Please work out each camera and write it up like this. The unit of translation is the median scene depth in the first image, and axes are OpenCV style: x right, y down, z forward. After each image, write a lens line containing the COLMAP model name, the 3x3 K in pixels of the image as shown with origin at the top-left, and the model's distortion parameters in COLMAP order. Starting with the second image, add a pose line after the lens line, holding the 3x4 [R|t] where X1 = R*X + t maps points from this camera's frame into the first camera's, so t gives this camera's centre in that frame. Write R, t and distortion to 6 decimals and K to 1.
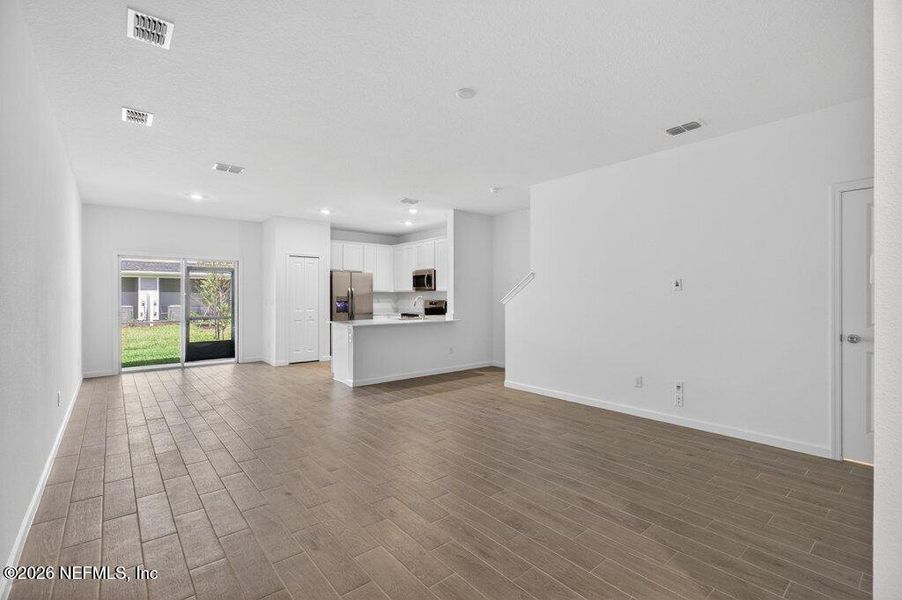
lens RADIAL K [[408.8, 0, 455.6], [0, 408.8, 294.7], [0, 0, 1]] dist [-0.003251, -0.000384]
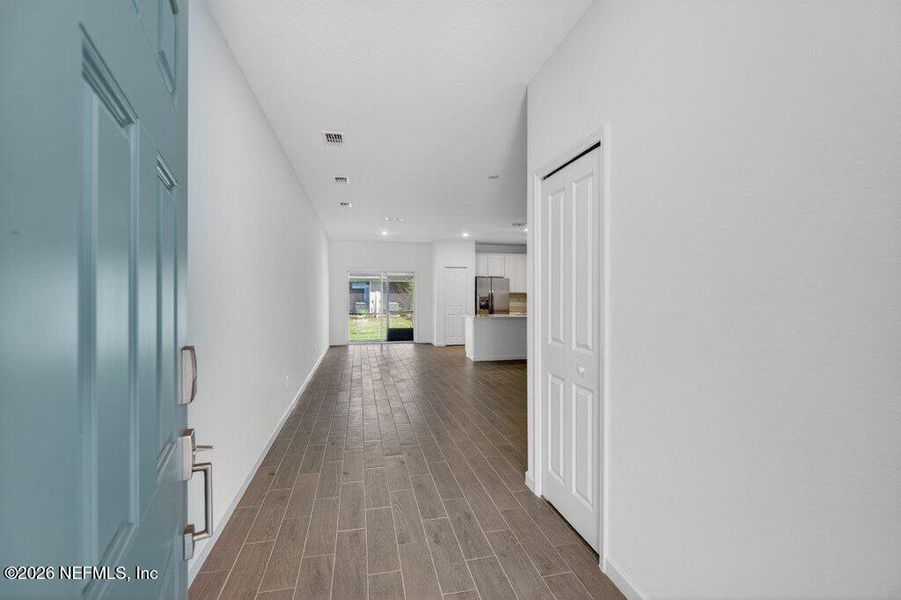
lens RADIAL K [[408.3, 0, 455.1], [0, 408.3, 294.7], [0, 0, 1]] dist [-0.003251, -0.000384]
pose [[0.890977, 0.001381, -0.454046, 0.231417], [-0.001216, 0.999999, 0.000656, -0.003296], [0.454046, -0.000032, 0.890978, -0.200052]]
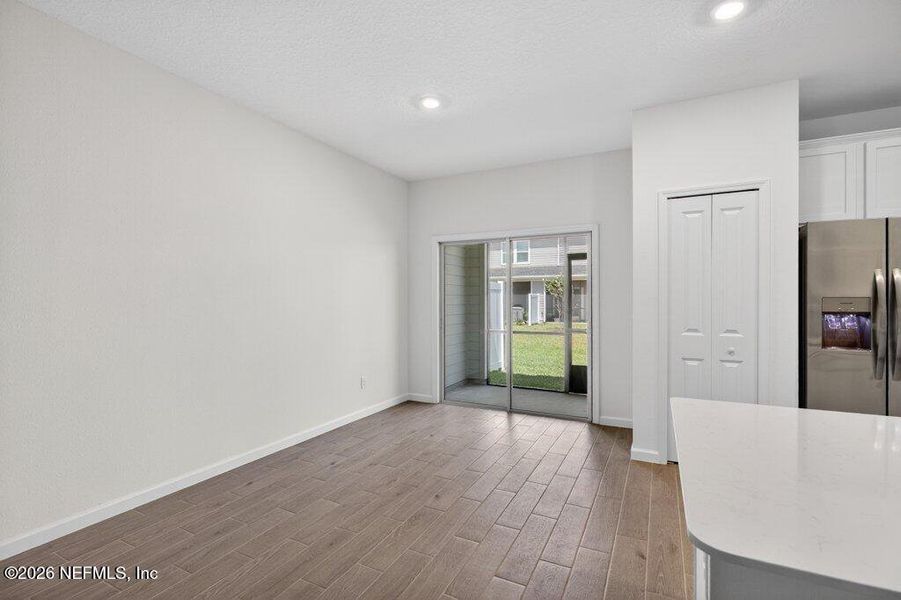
lens RADIAL K [[390.6, 0, 462.5], [0, 390.6, 300.2], [0, 0, 1]] dist [-0.000408, 0.000225]
pose [[0.408664, 0.004581, -0.912674, -0.122432], [0.001692, 0.999982, 0.005777, 0.003336], [0.912684, -0.003905, 0.408648, 0.605089]]
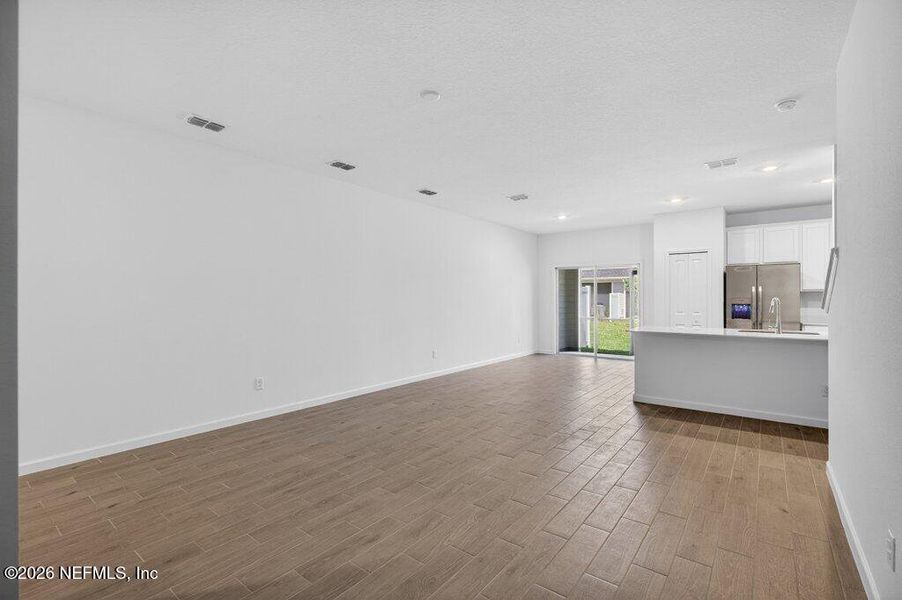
lens RADIAL K [[408.8, 0, 455.6], [0, 408.8, 294.7], [0, 0, 1]] dist [-0.003251, -0.000384]
pose [[0.221085, -0.005649, -0.975238, 0.361648], [0.001915, 0.999984, -0.005359, 0.000881], [0.975253, -0.000683, 0.221092, 0.299634]]
